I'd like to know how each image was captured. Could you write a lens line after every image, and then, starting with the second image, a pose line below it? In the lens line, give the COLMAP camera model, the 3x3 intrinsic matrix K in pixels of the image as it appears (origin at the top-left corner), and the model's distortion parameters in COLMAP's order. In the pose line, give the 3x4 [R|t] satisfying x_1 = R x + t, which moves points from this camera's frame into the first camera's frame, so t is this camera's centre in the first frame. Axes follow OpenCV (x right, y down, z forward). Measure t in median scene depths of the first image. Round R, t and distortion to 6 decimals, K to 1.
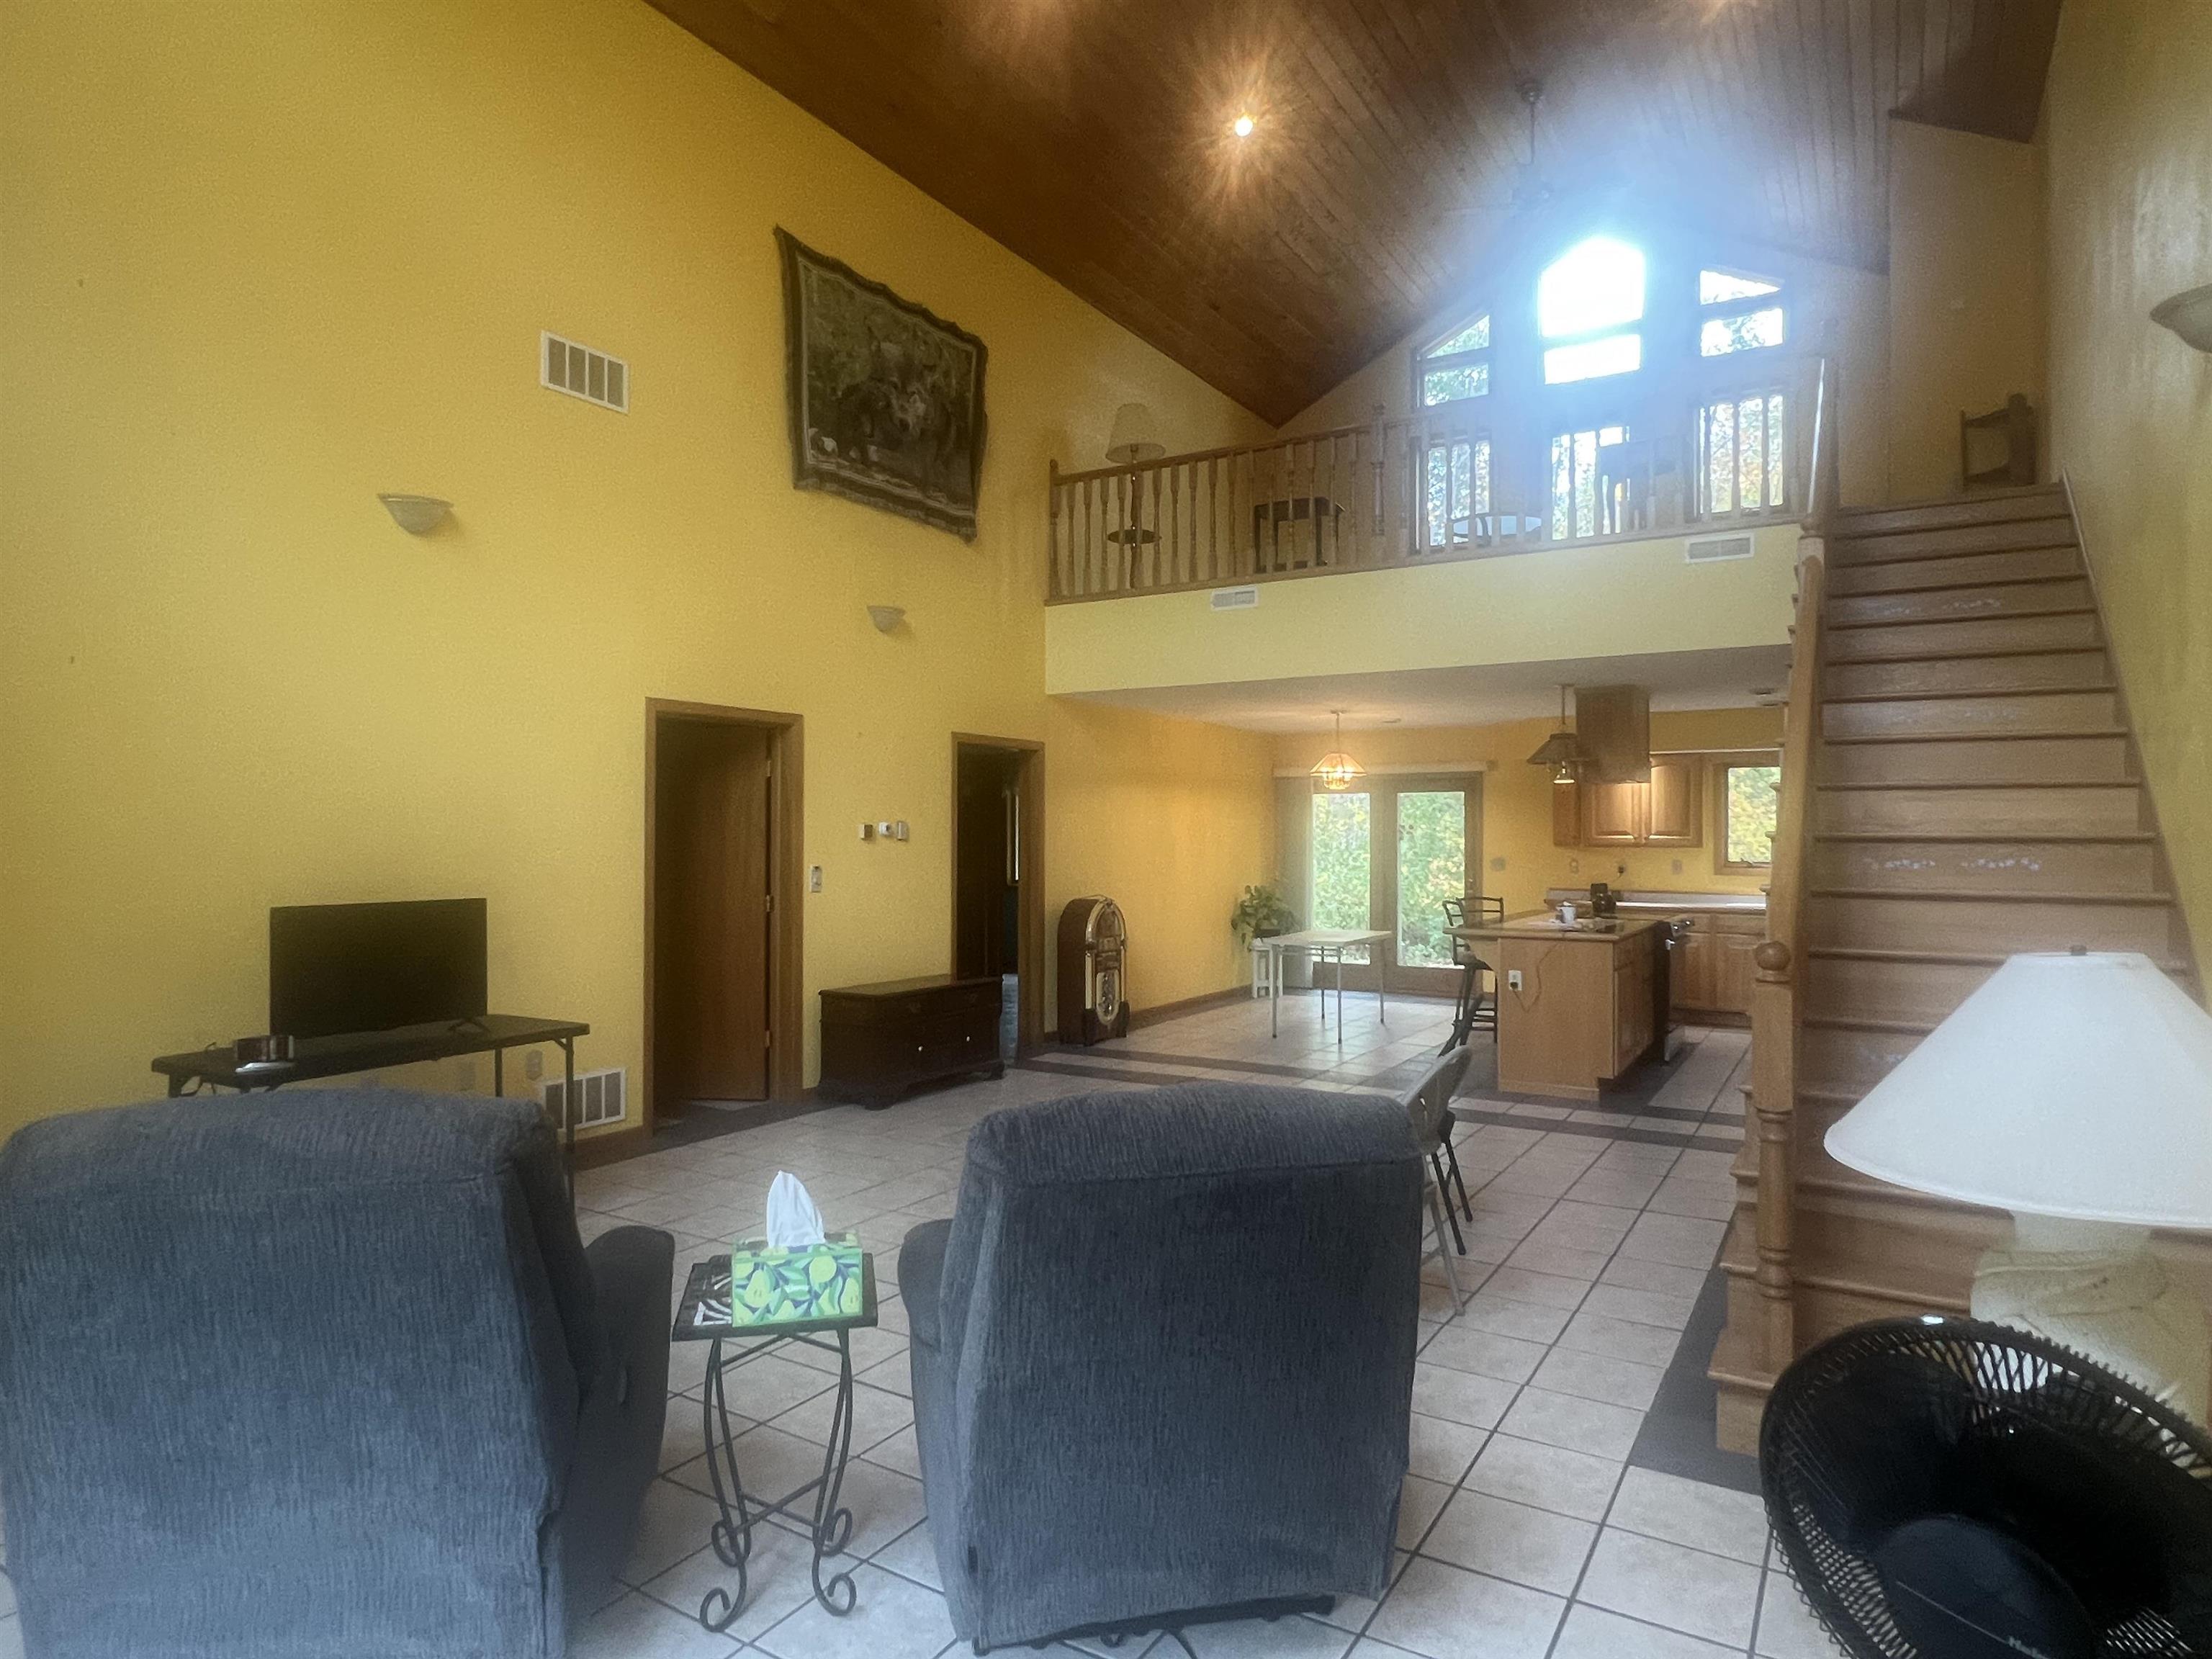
lens RADIAL K [[1269.0, 0, 1104.2], [0, 1269.0, 825.1], [0, 0, 1]] dist [-0.005833, 0.001571]
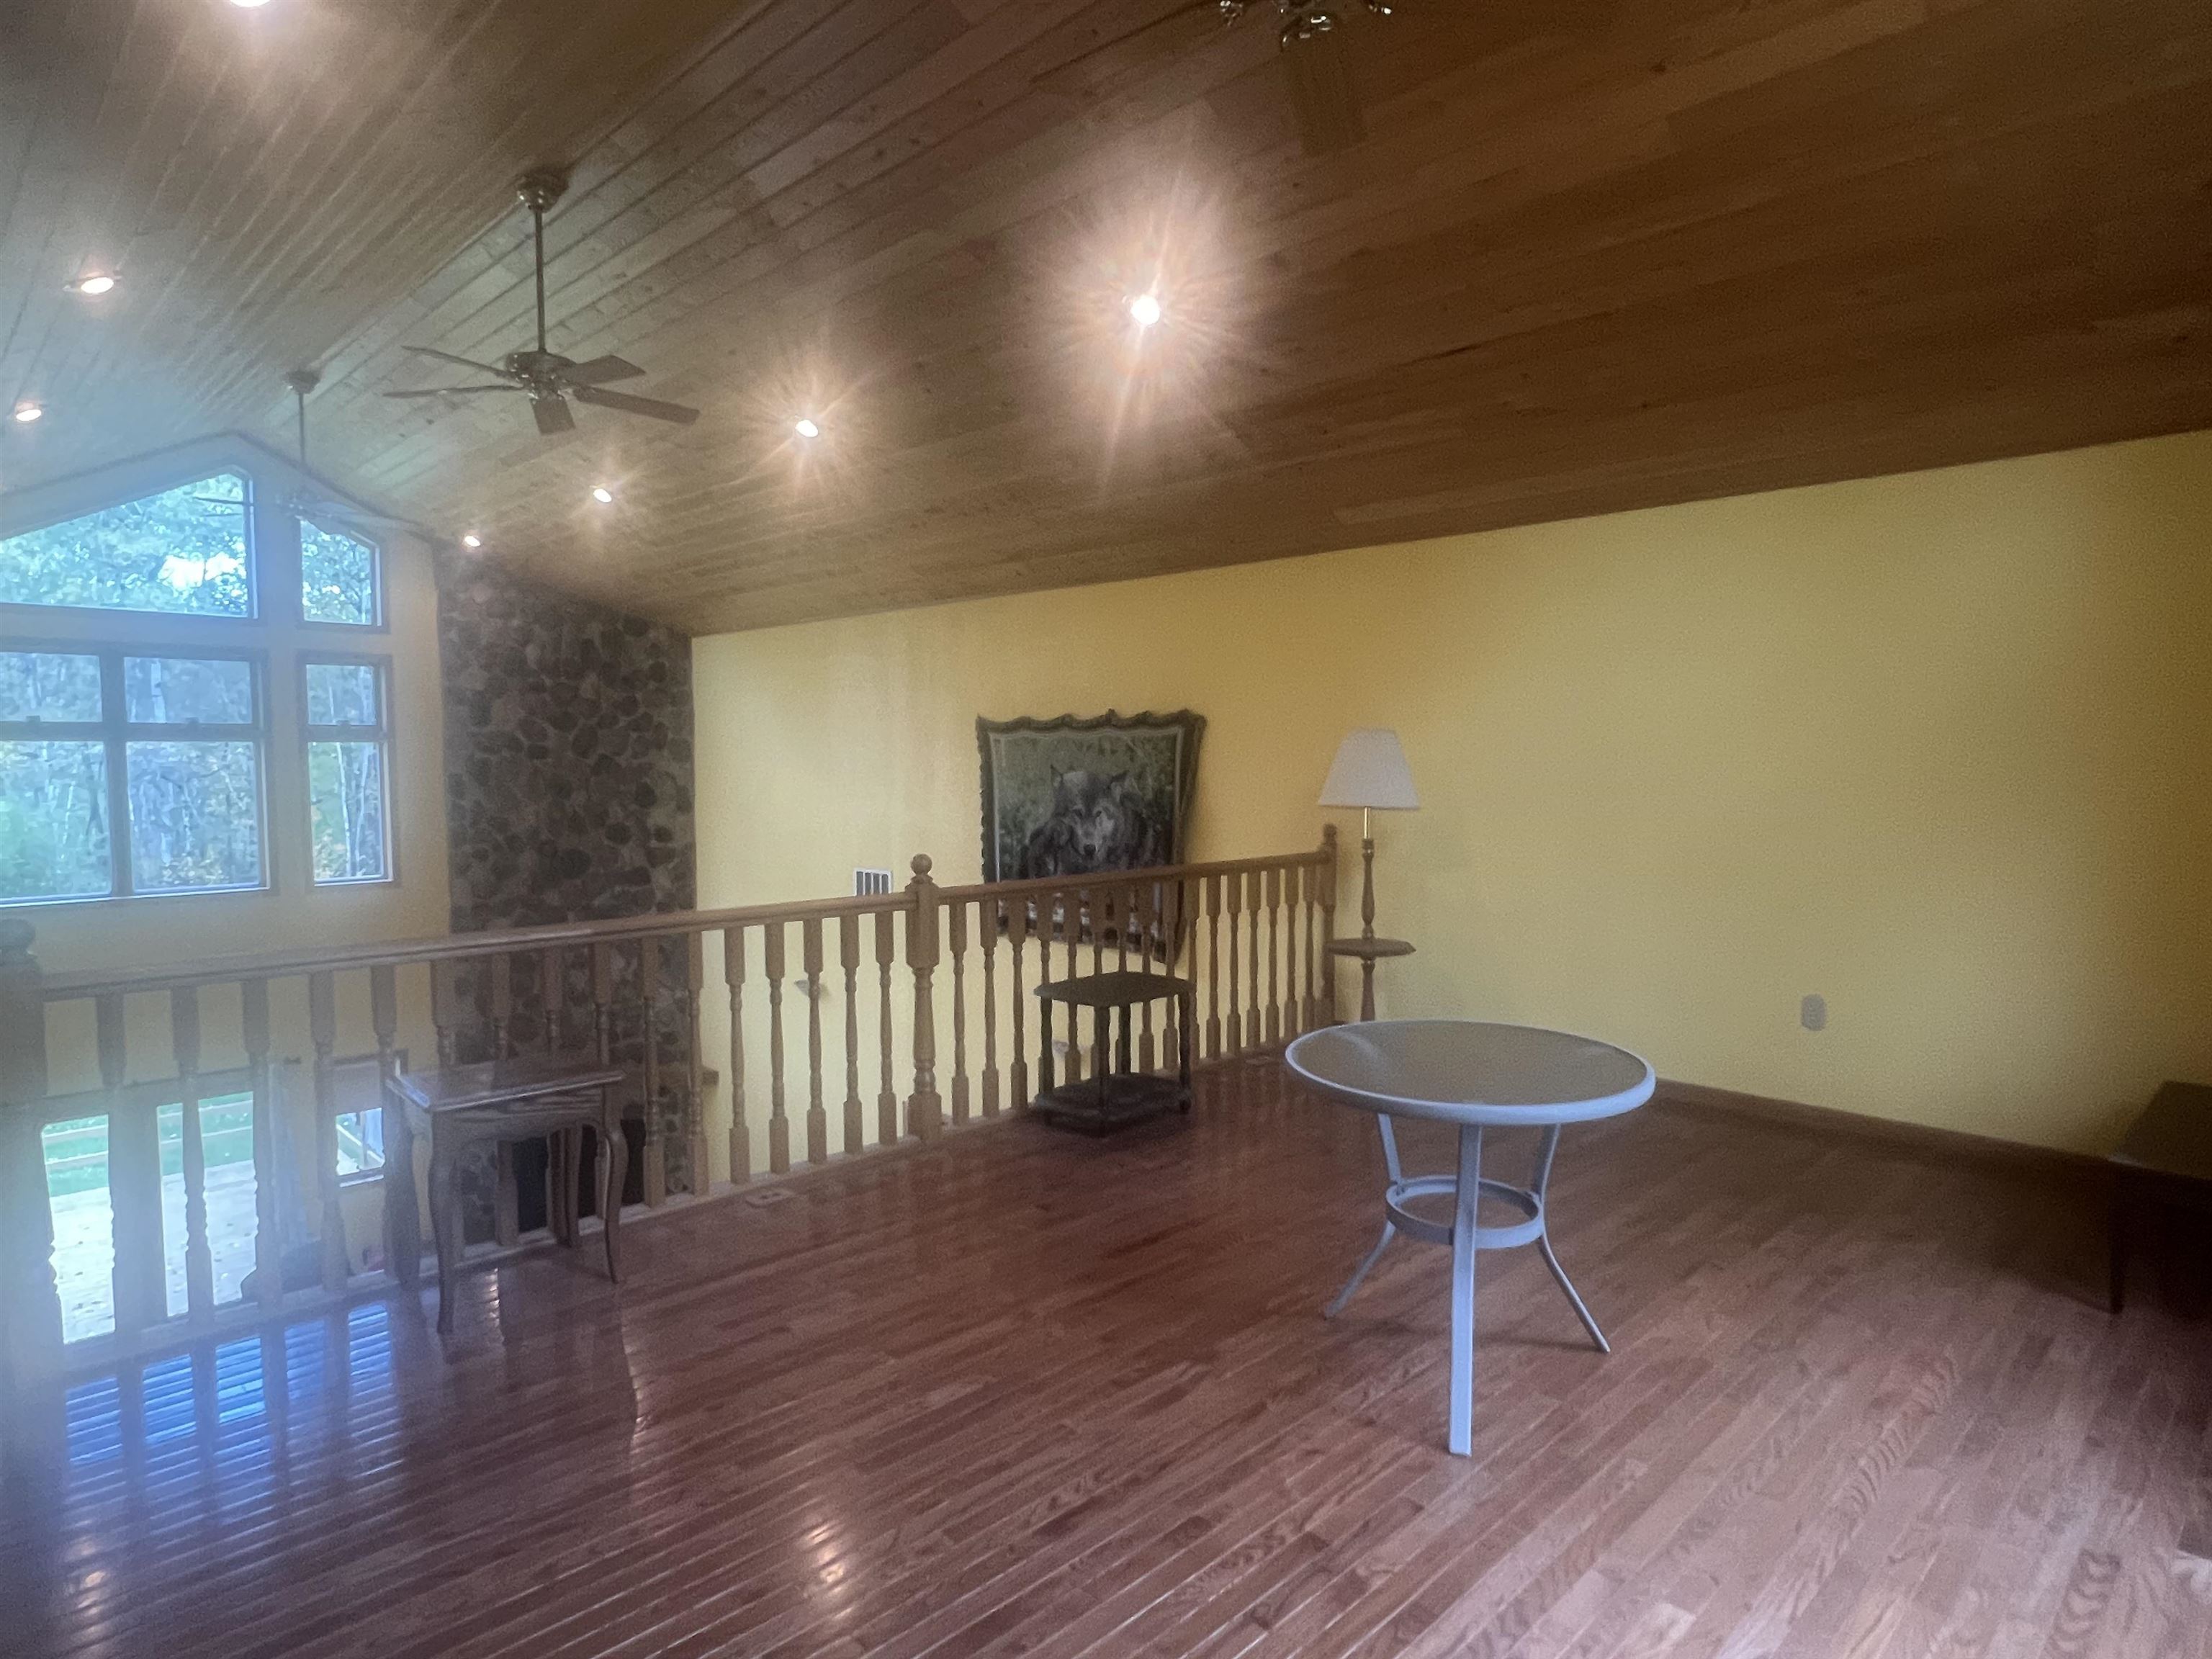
lens RADIAL K [[1269.0, 0, 1105.2], [0, 1269.0, 834.0], [0, 0, 1]] dist [-0.005833, 0.001571]
pose [[-0.230113, 0.059643, -0.971334, 0.782400], [0.010016, 0.998212, 0.058921, -0.394295], [0.973112, 0.003829, -0.230299, 1.263445]]
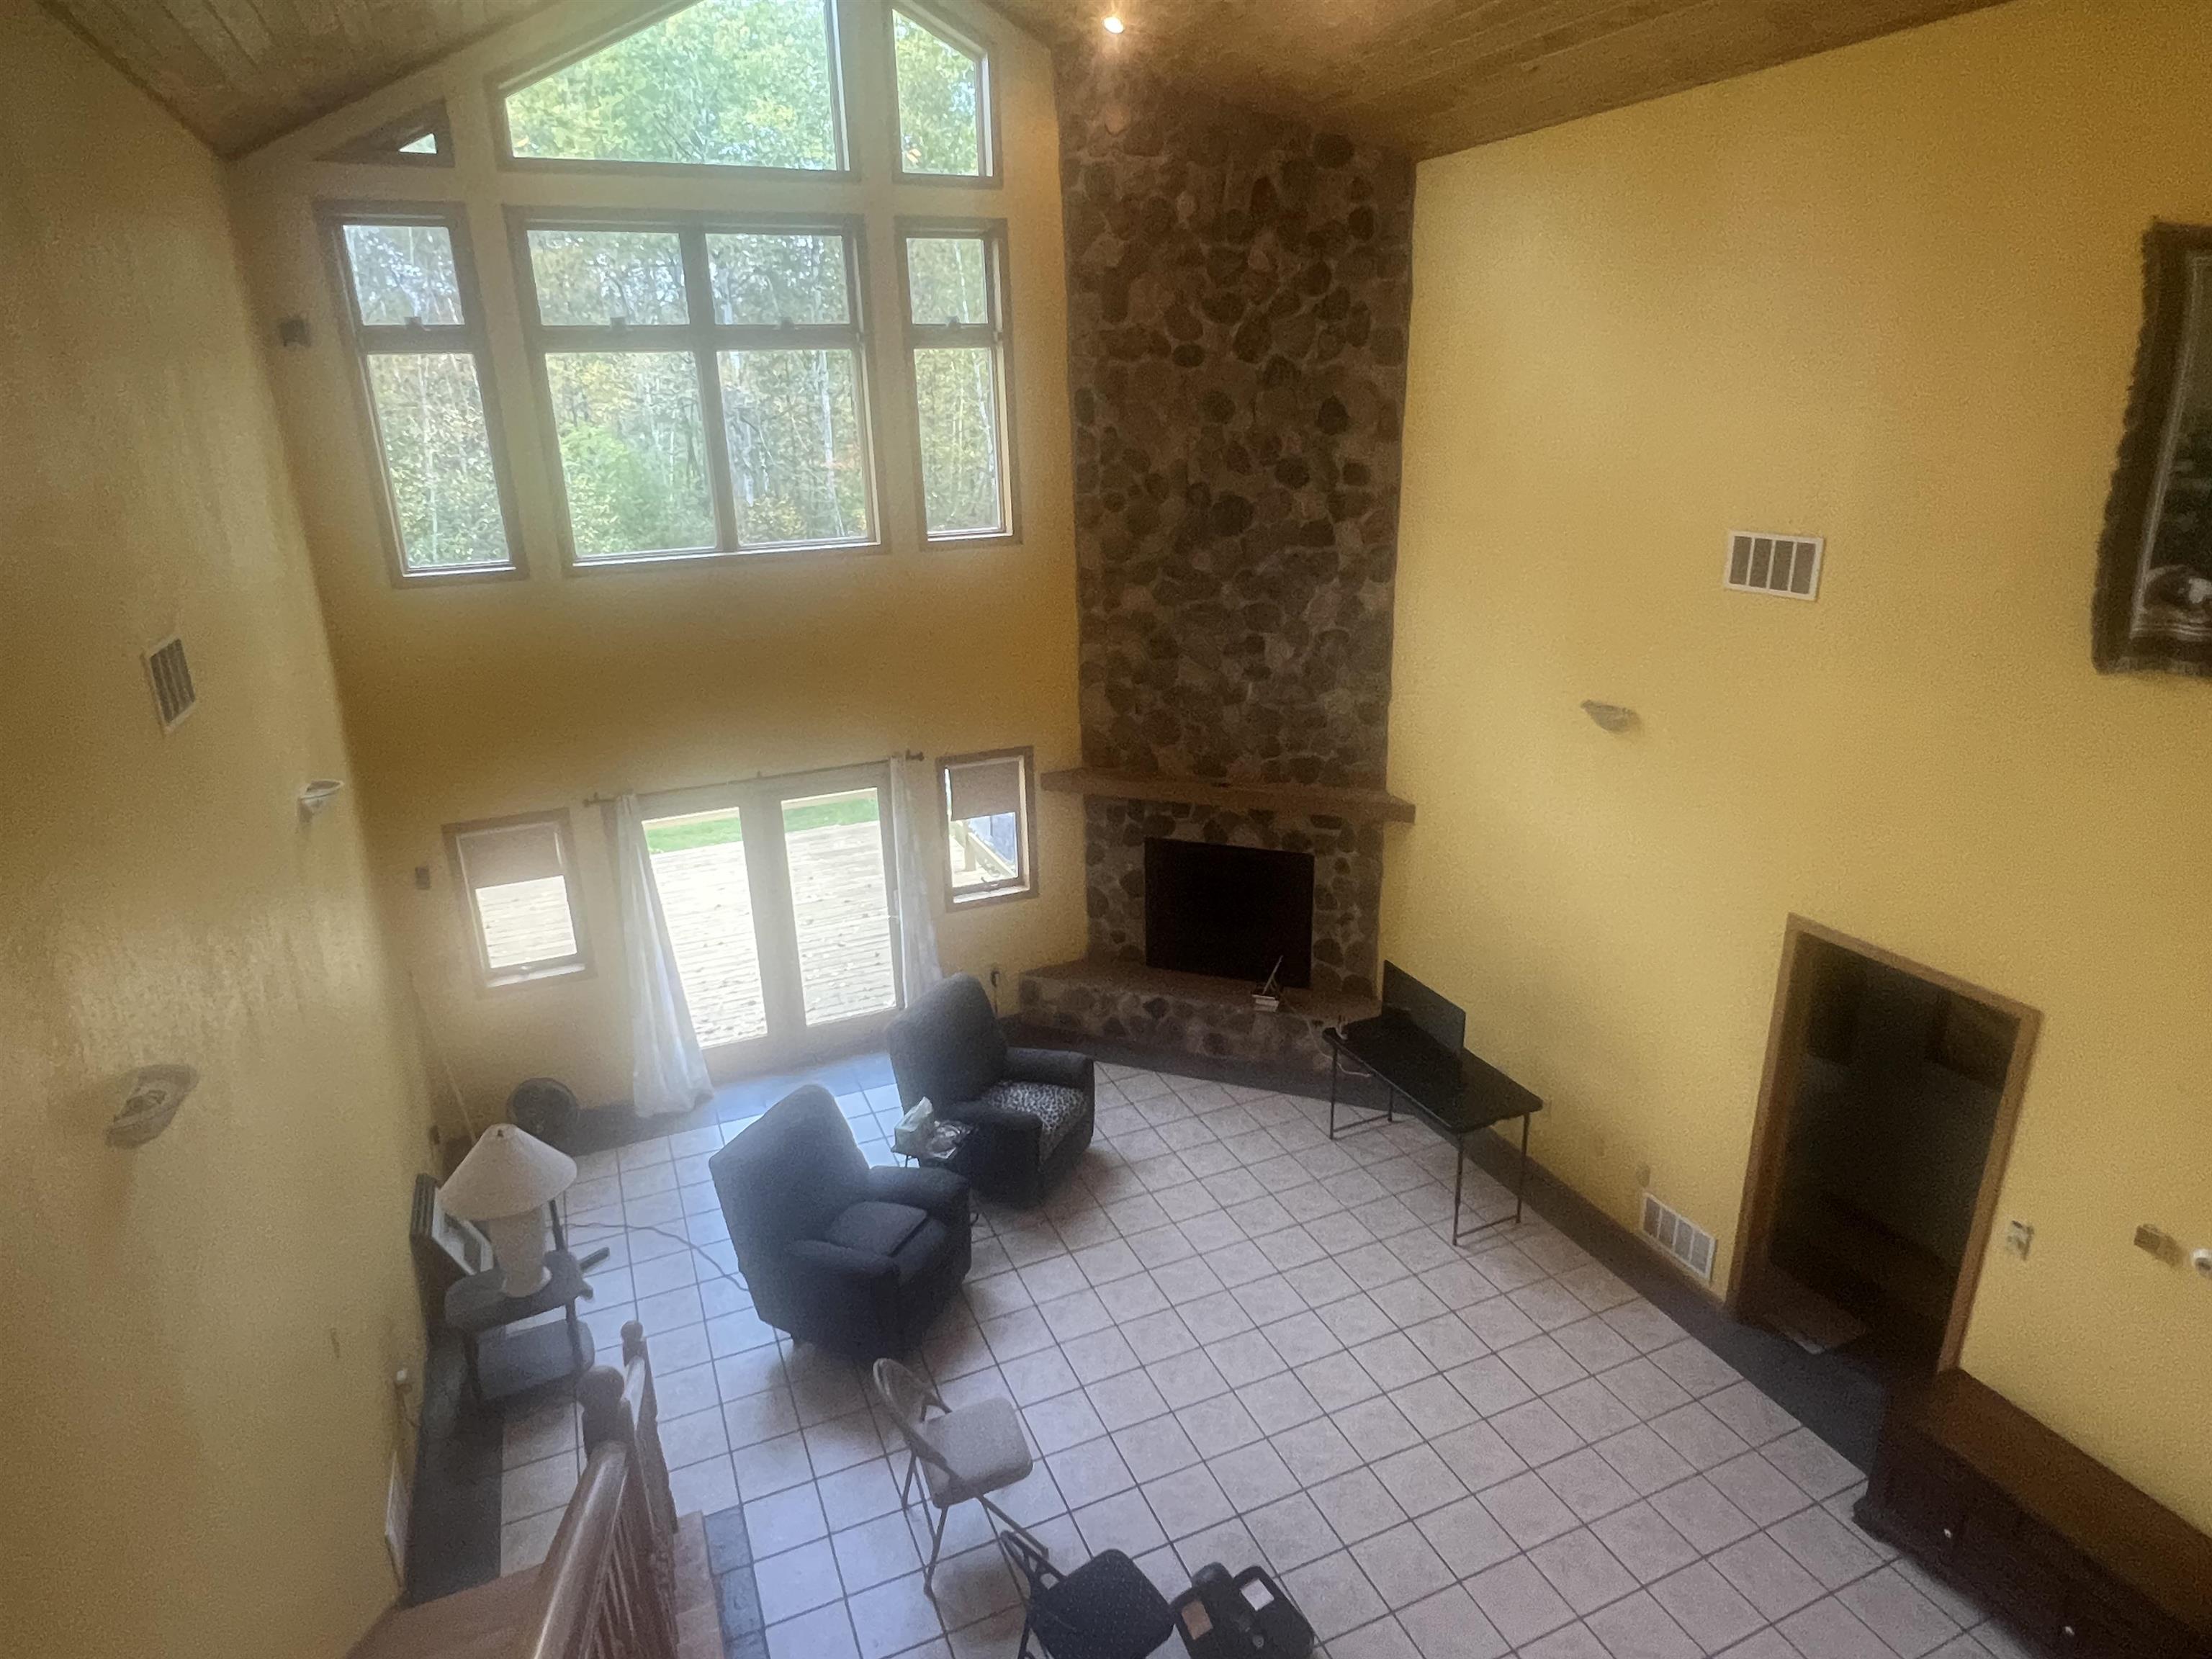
lens RADIAL K [[1269.0, 0, 1107.0], [0, 1269.0, 835.2], [0, 0, 1]] dist [-0.005833, 0.001571]
pose [[-0.565343, 0.282628, -0.774925, 0.486298], [0.031499, 0.946179, 0.322107, -0.373661], [0.824254, 0.157692, -0.543818, 0.880995]]
